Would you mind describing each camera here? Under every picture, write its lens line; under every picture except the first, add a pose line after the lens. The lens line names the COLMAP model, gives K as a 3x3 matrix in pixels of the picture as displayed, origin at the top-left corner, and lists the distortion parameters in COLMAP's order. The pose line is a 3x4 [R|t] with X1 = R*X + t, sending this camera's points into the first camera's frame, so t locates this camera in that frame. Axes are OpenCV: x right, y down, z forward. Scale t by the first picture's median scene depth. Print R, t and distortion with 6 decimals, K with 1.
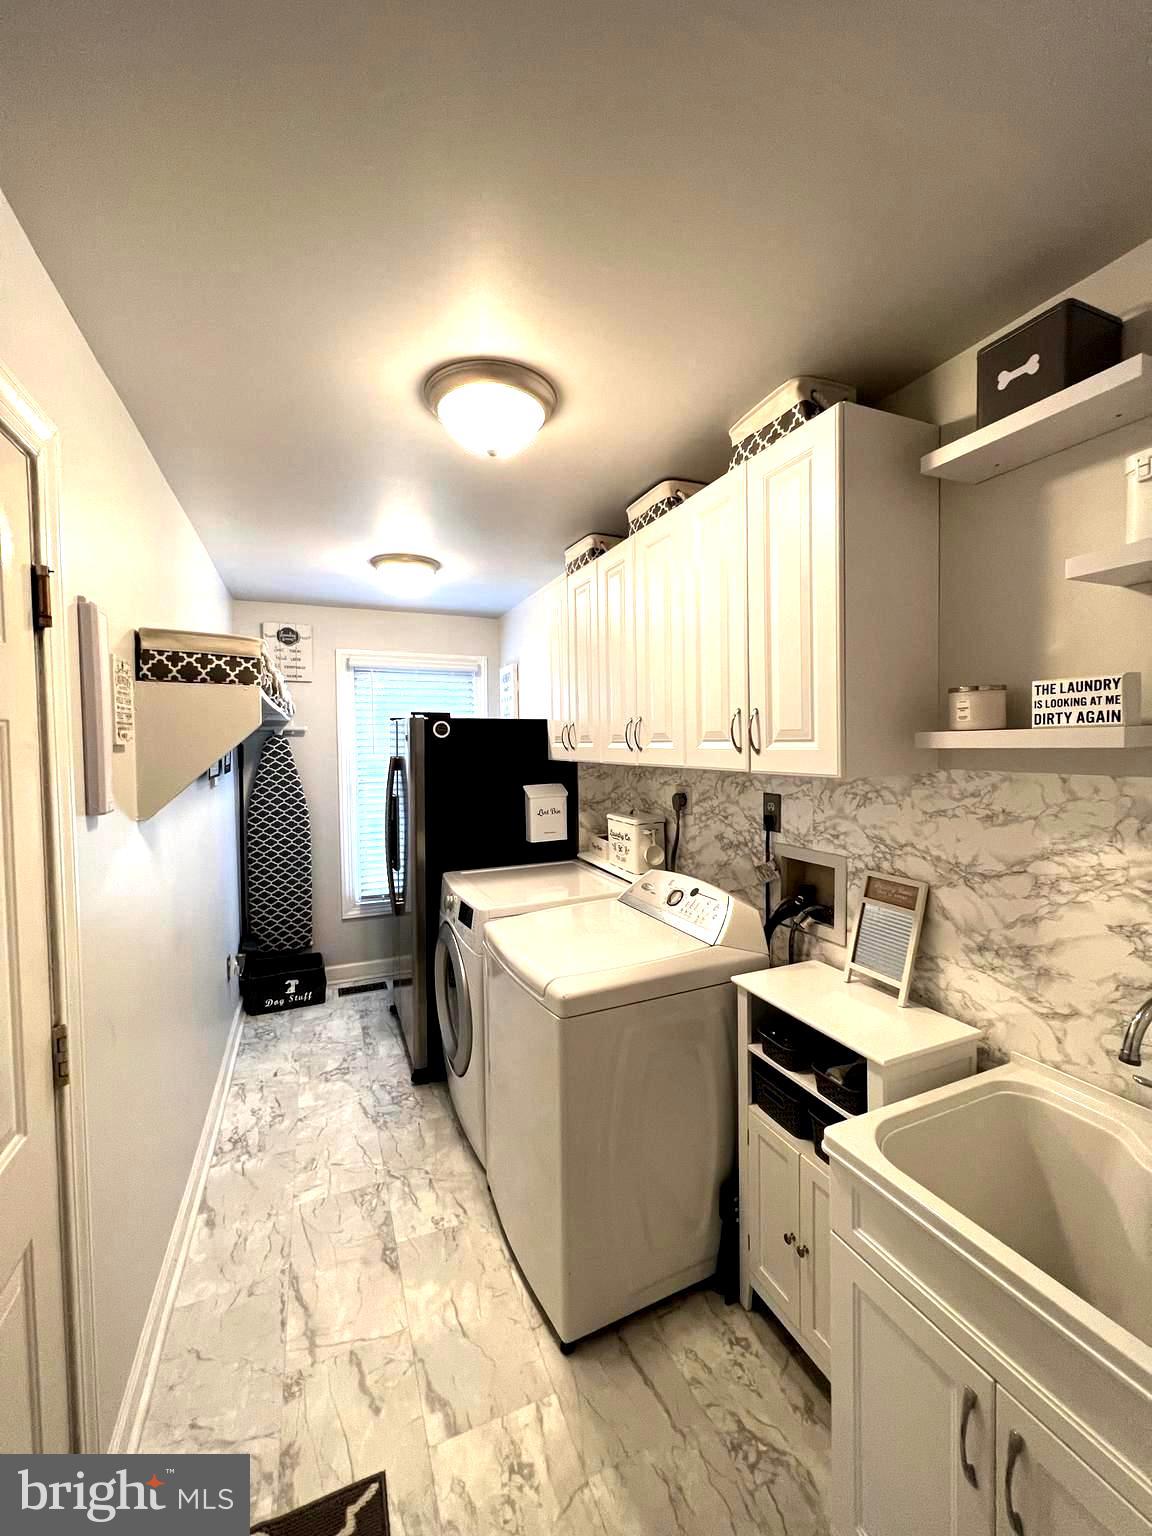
lens RADIAL K [[615.3, 0, 579.5], [0, 615.3, 761.3], [0, 0, 1]] dist [-0.001980, 0.000898]
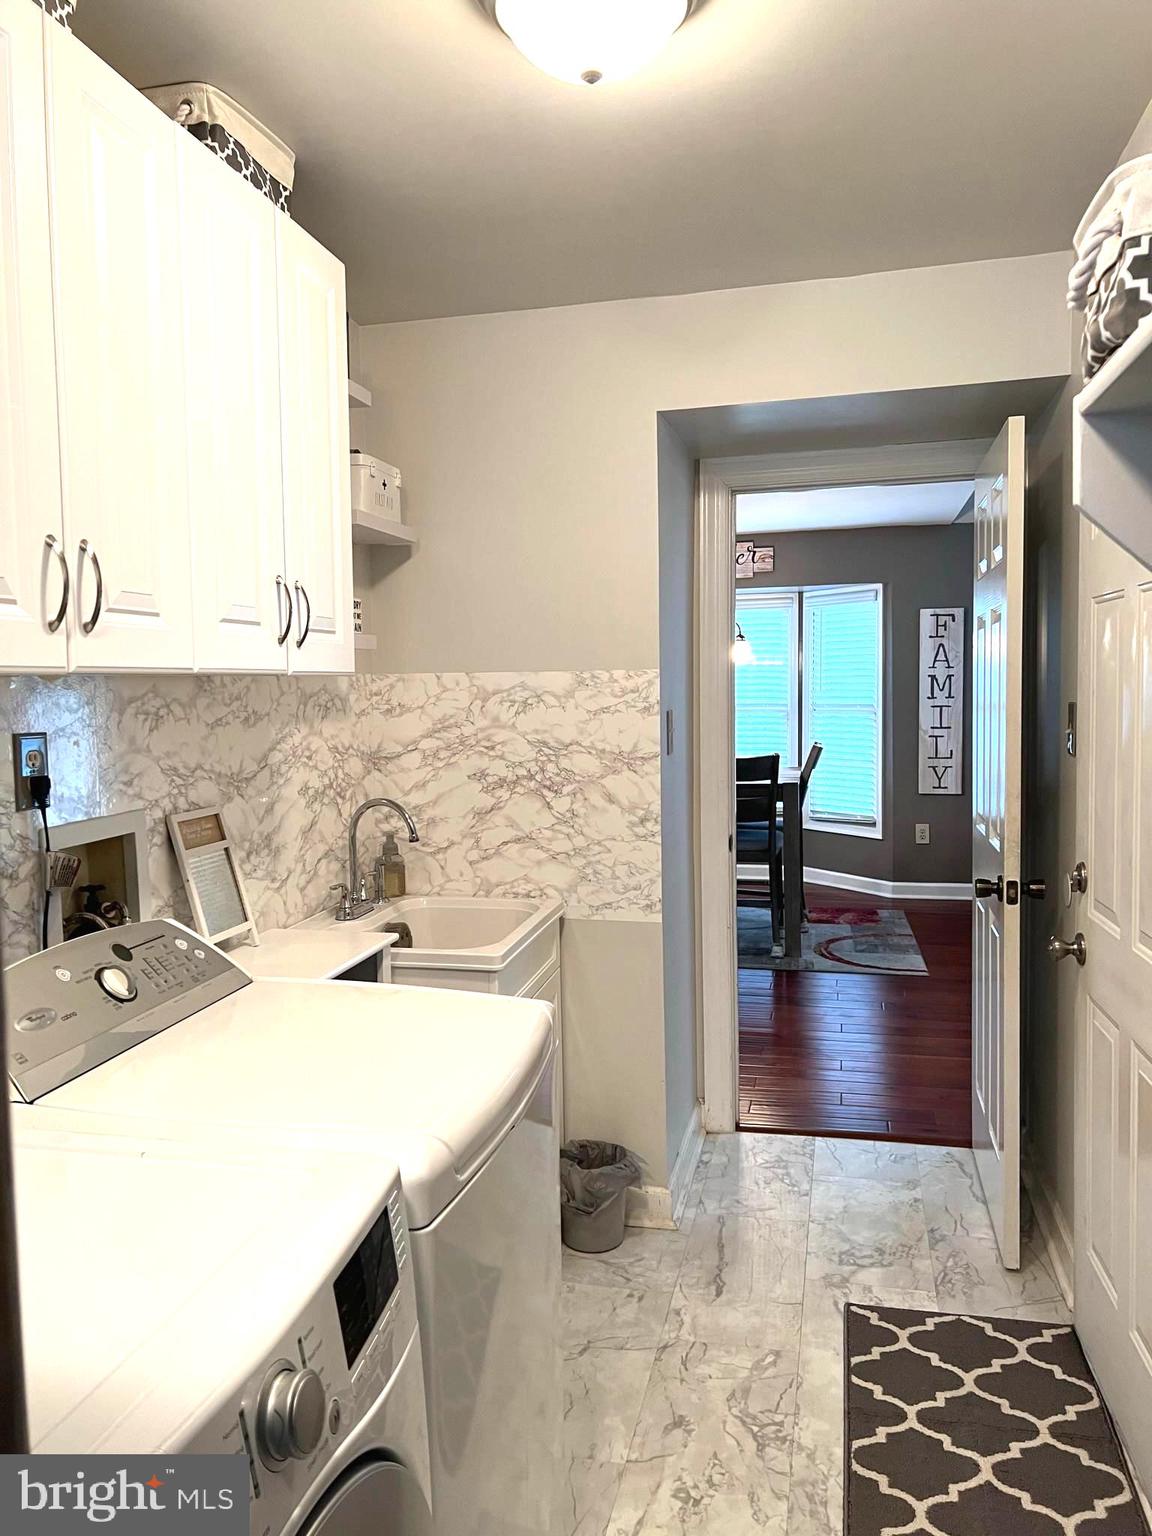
lens RADIAL K [[1152.7, 0, 576.5], [0, 1152.7, 768.6], [0, 0, 1]] dist [0.054349, -0.058296]
pose [[-0.808306, -0.009680, 0.588683, -0.869485], [0.053609, 0.994501, 0.089962, 0.030162], [-0.586317, 0.104276, -0.803342, 2.196386]]
